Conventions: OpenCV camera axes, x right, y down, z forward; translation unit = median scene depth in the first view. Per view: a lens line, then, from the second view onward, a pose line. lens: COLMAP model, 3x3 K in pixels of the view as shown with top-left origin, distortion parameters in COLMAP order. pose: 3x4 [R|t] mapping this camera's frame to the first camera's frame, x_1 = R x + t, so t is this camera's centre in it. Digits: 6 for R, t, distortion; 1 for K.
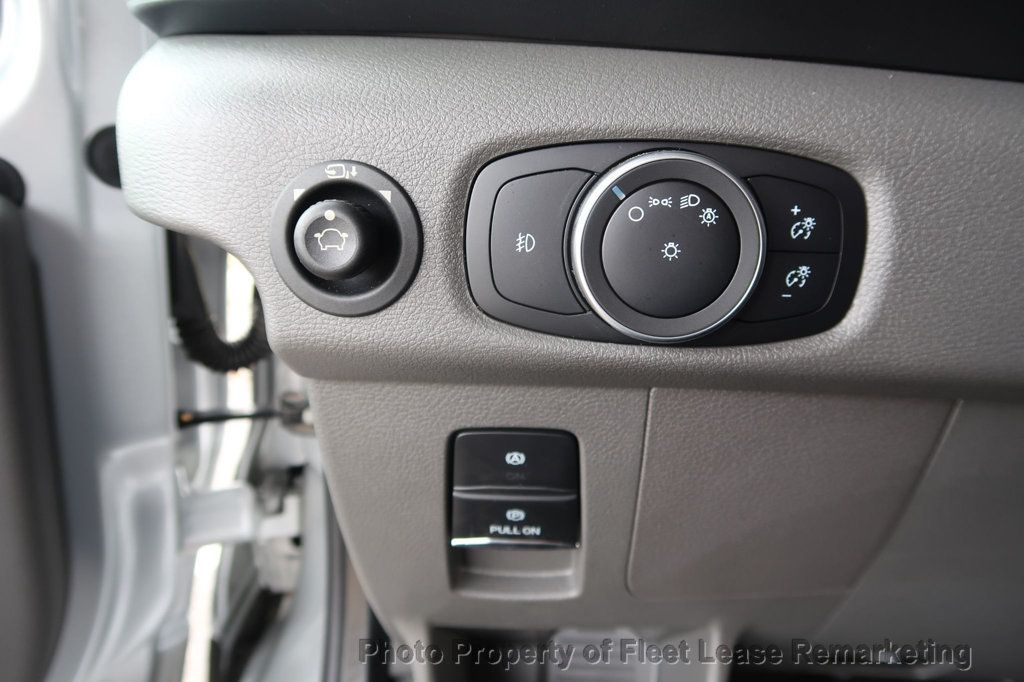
lens RADIAL K [[711.3, 0, 508.5], [0, 711.3, 327.6], [0, 0, 1]] dist [-0.019710, 0.004425]
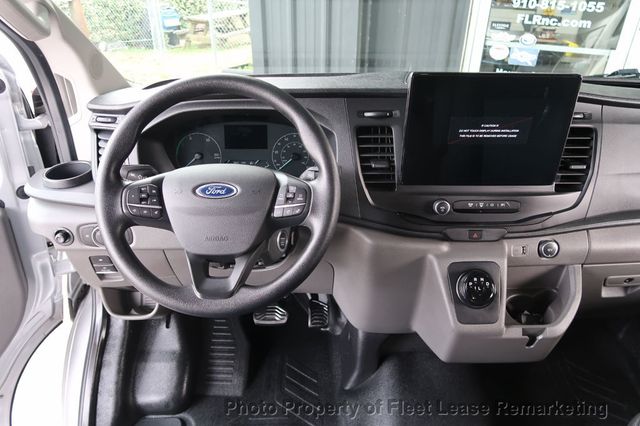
lens RADIAL K [[444.6, 0, 317.8], [0, 444.6, 204.6], [0, 0, 1]] dist [-0.019710, 0.004425]
pose [[0.995188, -0.056160, 0.080294, 0.870324], [0.040098, 0.981113, 0.189234, -0.512819], [-0.089405, -0.185104, 0.978644, -1.554738]]
